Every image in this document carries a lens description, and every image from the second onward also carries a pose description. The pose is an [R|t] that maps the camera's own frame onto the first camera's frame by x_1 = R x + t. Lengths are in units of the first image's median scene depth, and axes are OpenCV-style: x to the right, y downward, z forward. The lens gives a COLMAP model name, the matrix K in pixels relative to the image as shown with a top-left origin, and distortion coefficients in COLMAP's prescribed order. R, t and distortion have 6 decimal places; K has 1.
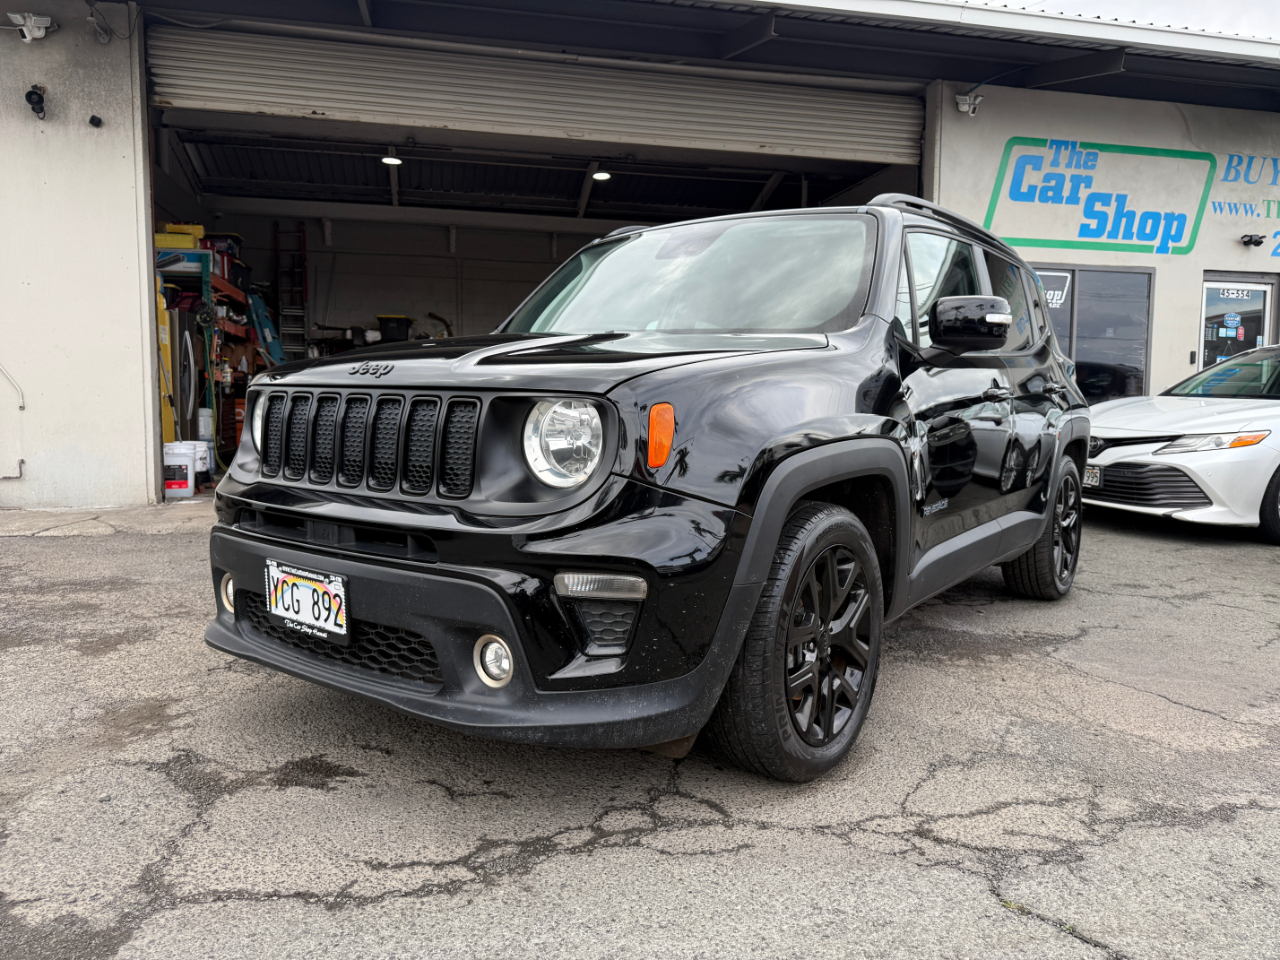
lens RADIAL K [[896.3, 0, 644.0], [0, 896.3, 479.3], [0, 0, 1]] dist [0.021443, -0.027778]
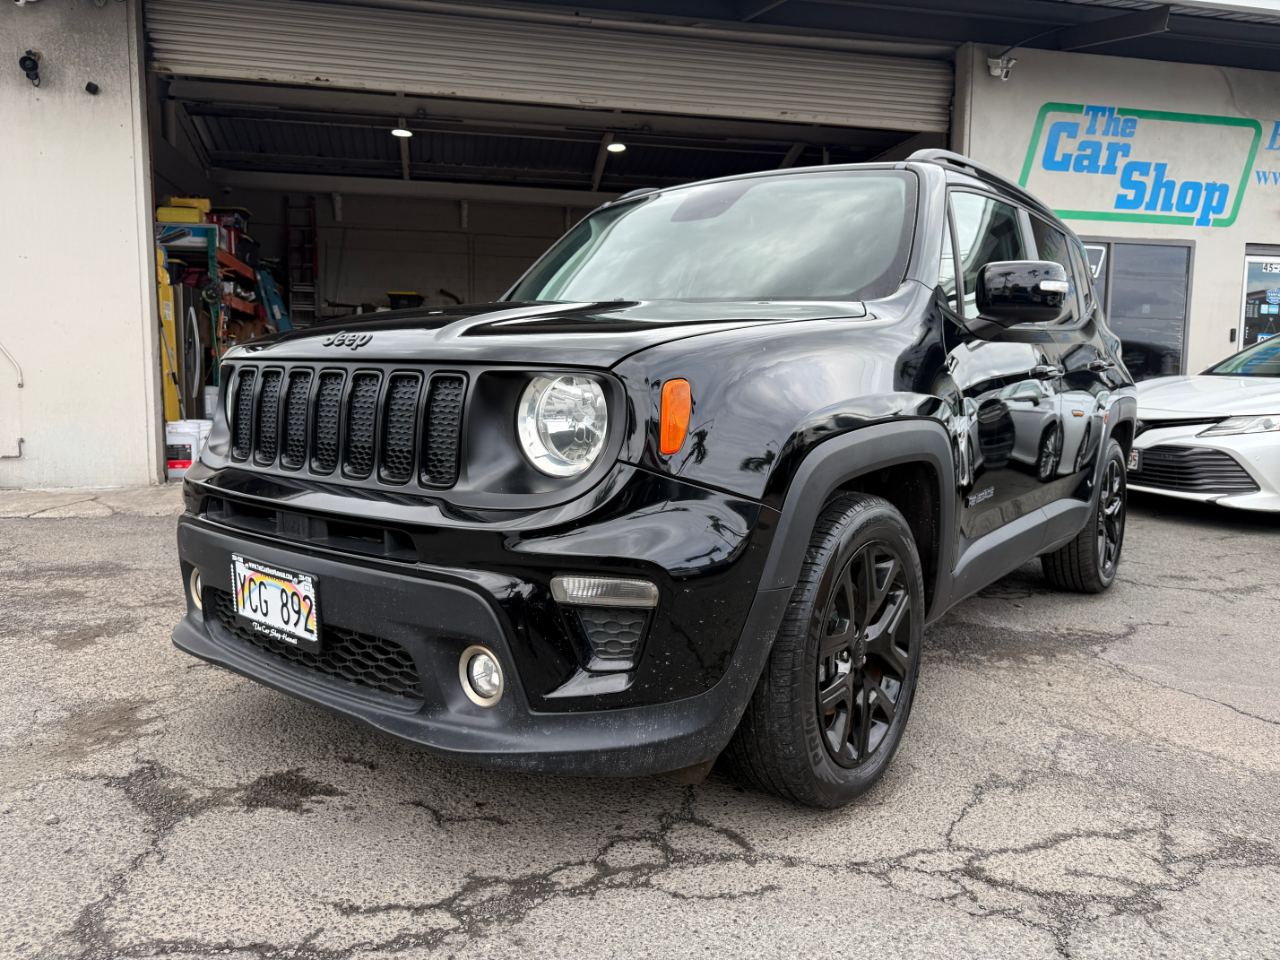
lens RADIAL K [[899.3, 0, 640.0], [0, 899.3, 480.0], [0, 0, 1]] dist [0.008856, -0.013371]
pose [[0.999764, 0.004111, -0.021337, 0.002737], [-0.003612, 0.999720, 0.023372, -0.006582], [0.021427, -0.023290, 0.999499, 0.110353]]
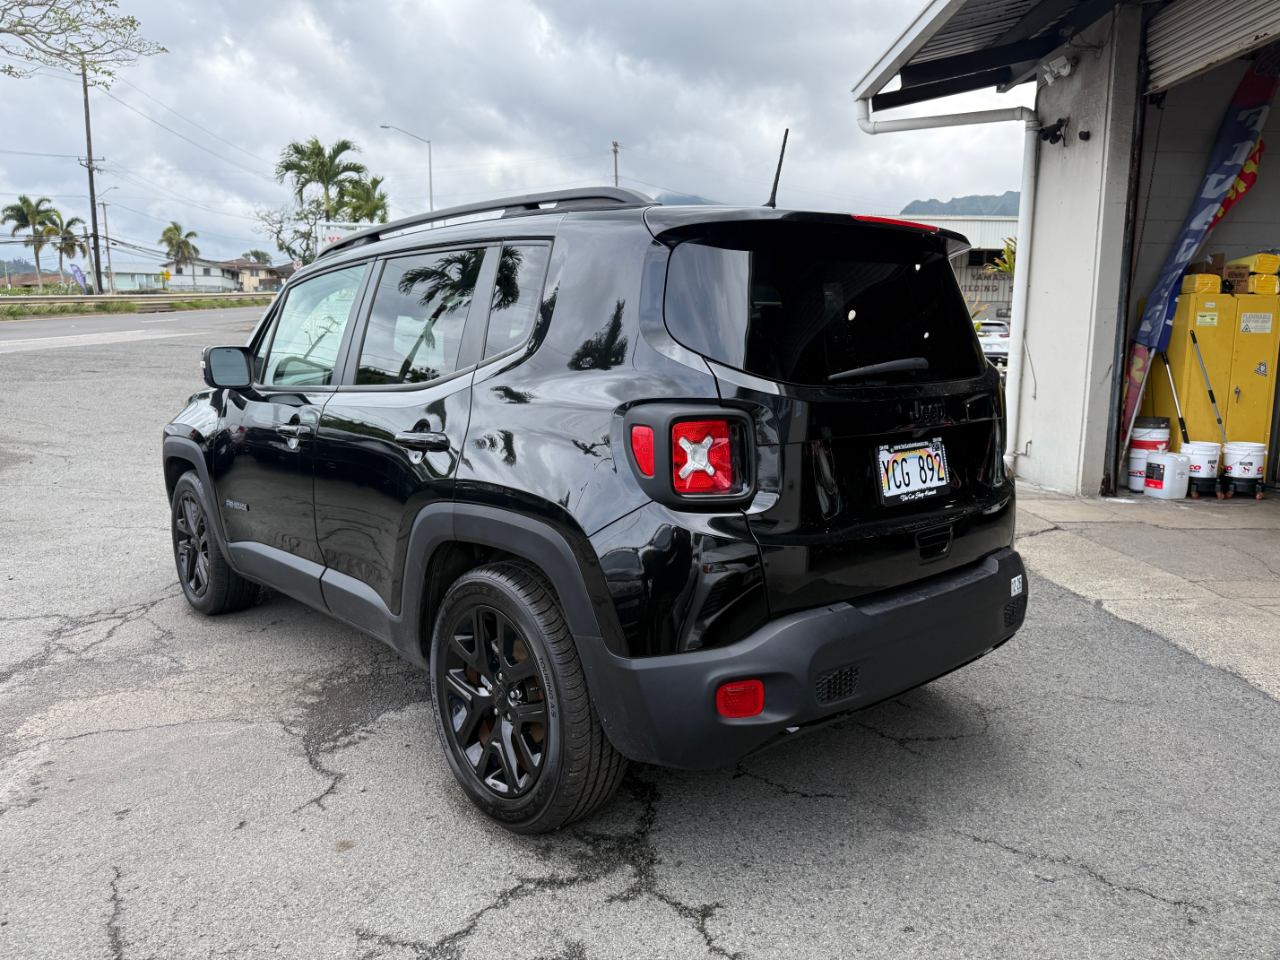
lens RADIAL K [[930.5, 0, 661.0], [0, 930.5, 475.7], [0, 0, 1]] dist [-0.005317, 0.004881]
pose [[-0.196402, 0.124731, -0.972558, 1.880629], [-0.095203, 0.984764, 0.145522, -0.331453], [0.975891, 0.121171, -0.181535, 2.272990]]
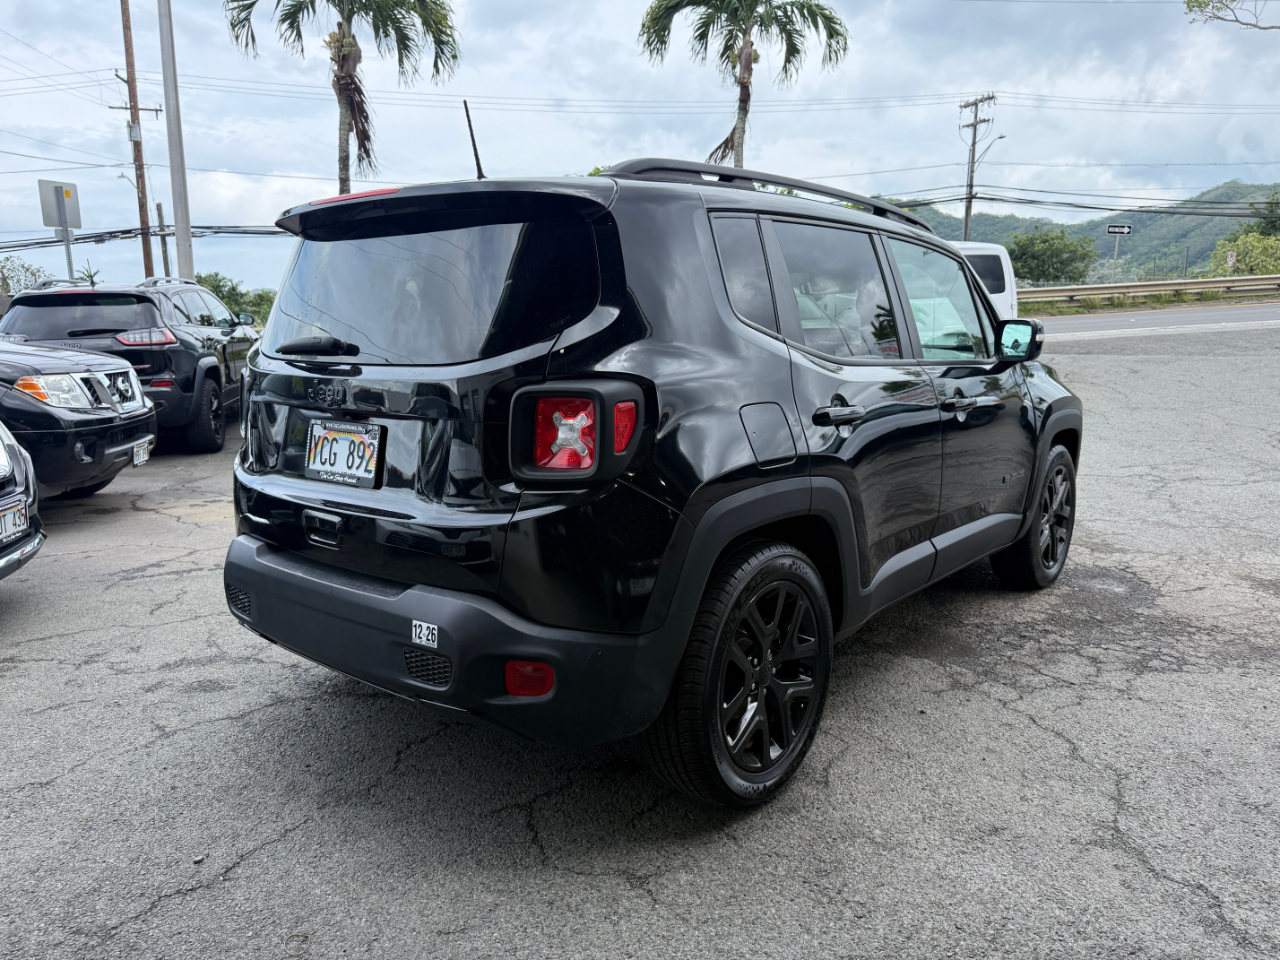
lens RADIAL K [[922.3, 0, 589.8], [0, 922.3, 479.4], [0, 0, 1]] dist [-0.002997, -0.008918]
pose [[-0.997126, -0.020062, 0.073062, 0.415853], [-0.000281, 0.965278, 0.261224, -0.454792], [-0.075766, 0.260453, -0.962509, 3.363450]]
